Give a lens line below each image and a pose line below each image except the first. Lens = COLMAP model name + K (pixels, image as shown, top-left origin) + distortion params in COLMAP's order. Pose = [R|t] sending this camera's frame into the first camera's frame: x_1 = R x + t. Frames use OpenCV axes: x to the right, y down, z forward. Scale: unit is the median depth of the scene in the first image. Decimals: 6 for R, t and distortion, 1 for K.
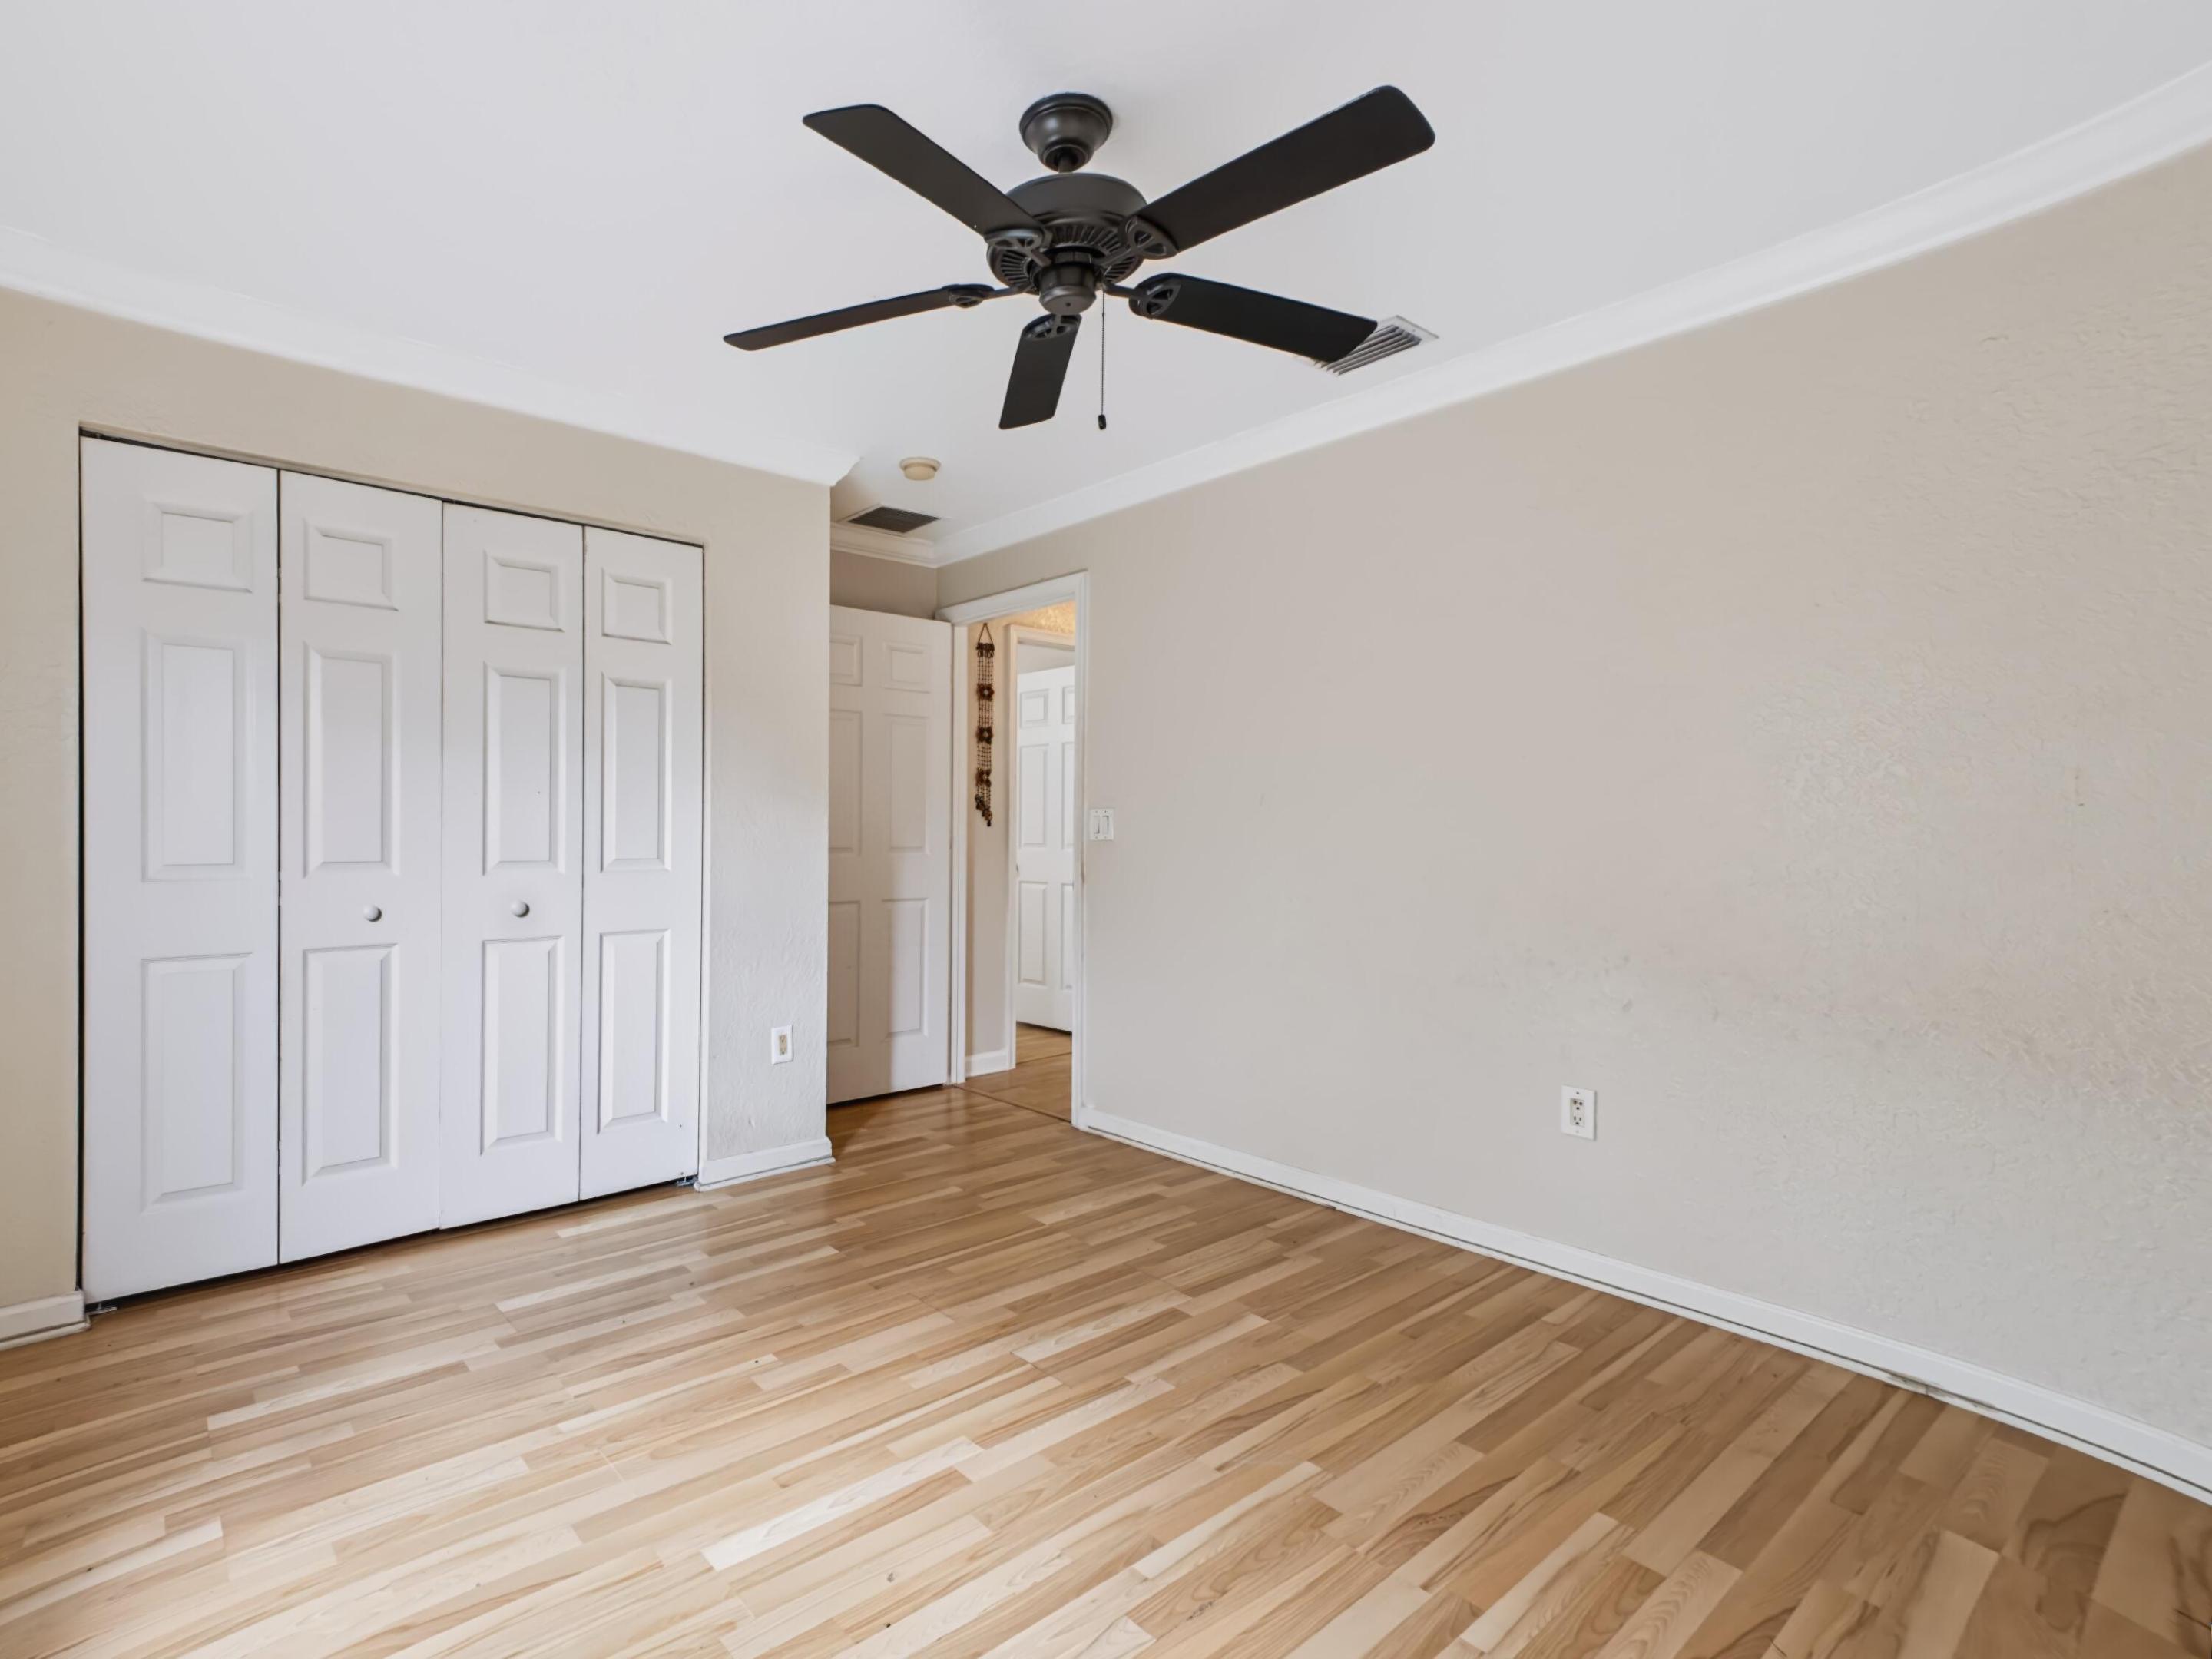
lens RADIAL K [[785.2, 0, 1106.0], [0, 785.2, 829.5], [0, 0, 1]] dist [0.026739, -0.000081]
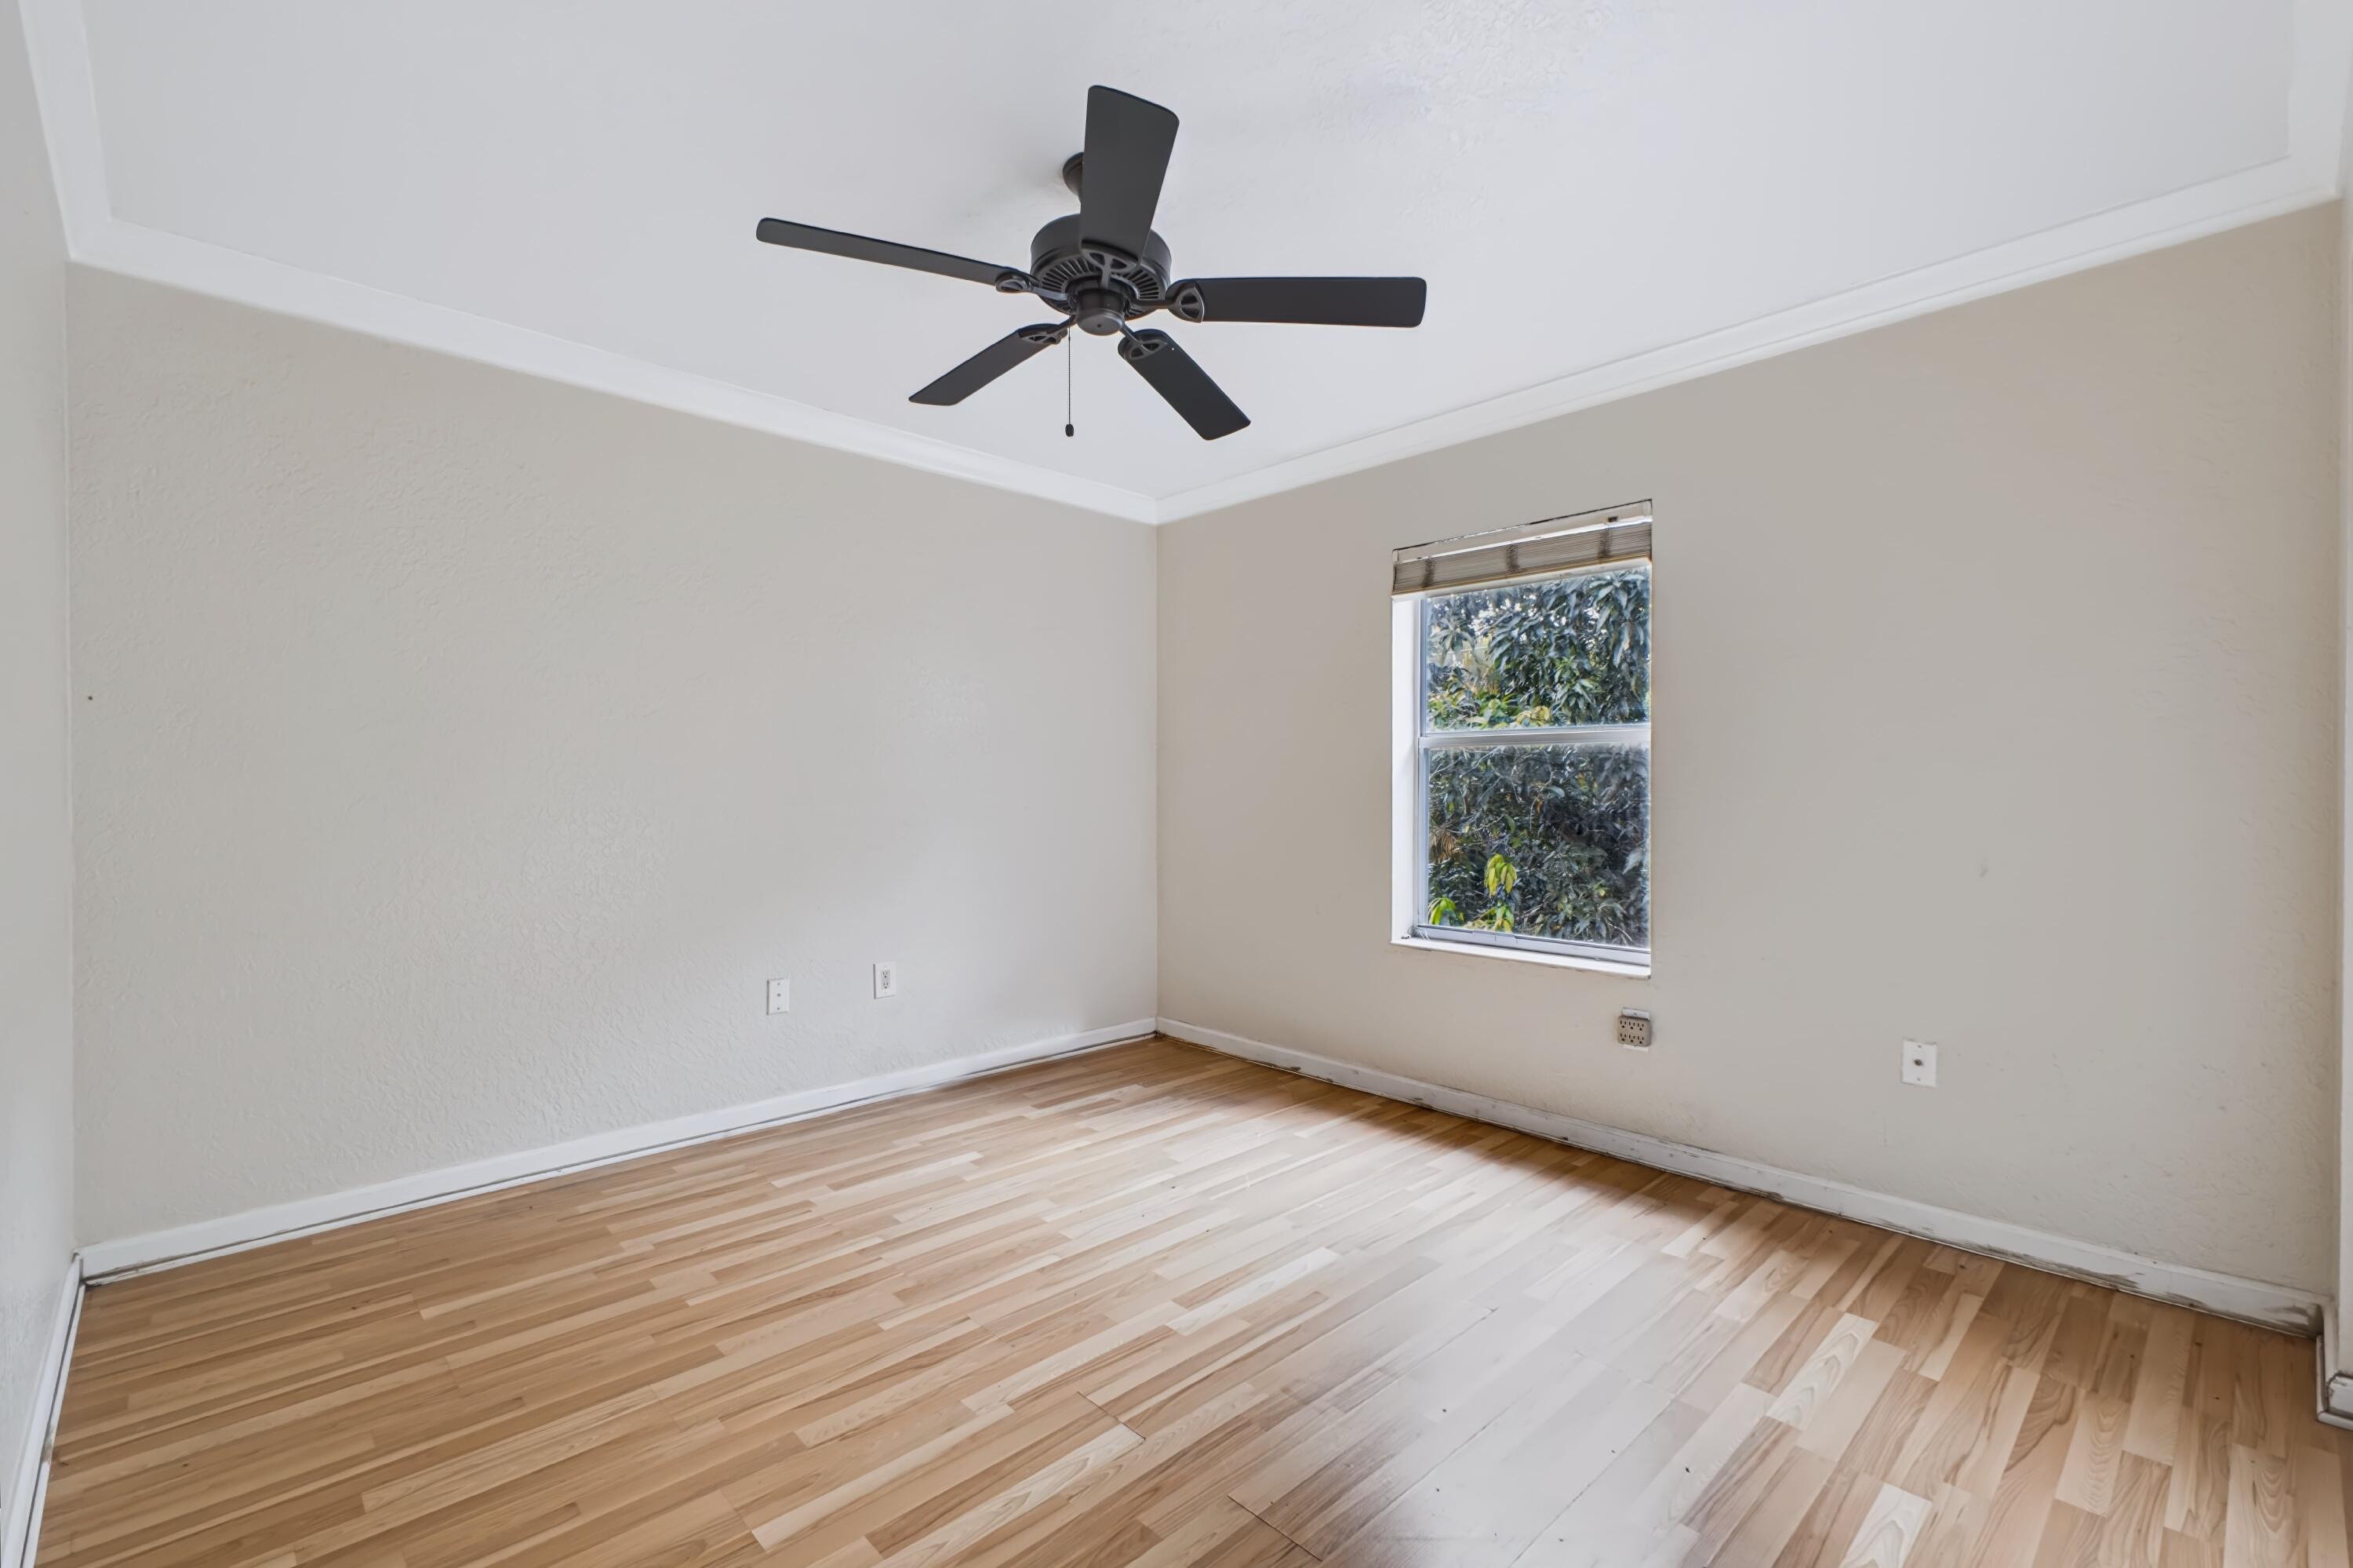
lens RADIAL K [[1041.6, 0, 1176.5], [0, 1041.6, 784.0], [0, 0, 1]] dist [-0.000053, -0.000016]
pose [[-0.997710, 0.000497, 0.067634, -0.241765], [0.000205, 0.999991, -0.004323, 0.012261], [-0.067636, -0.004299, -0.997701, 2.225577]]
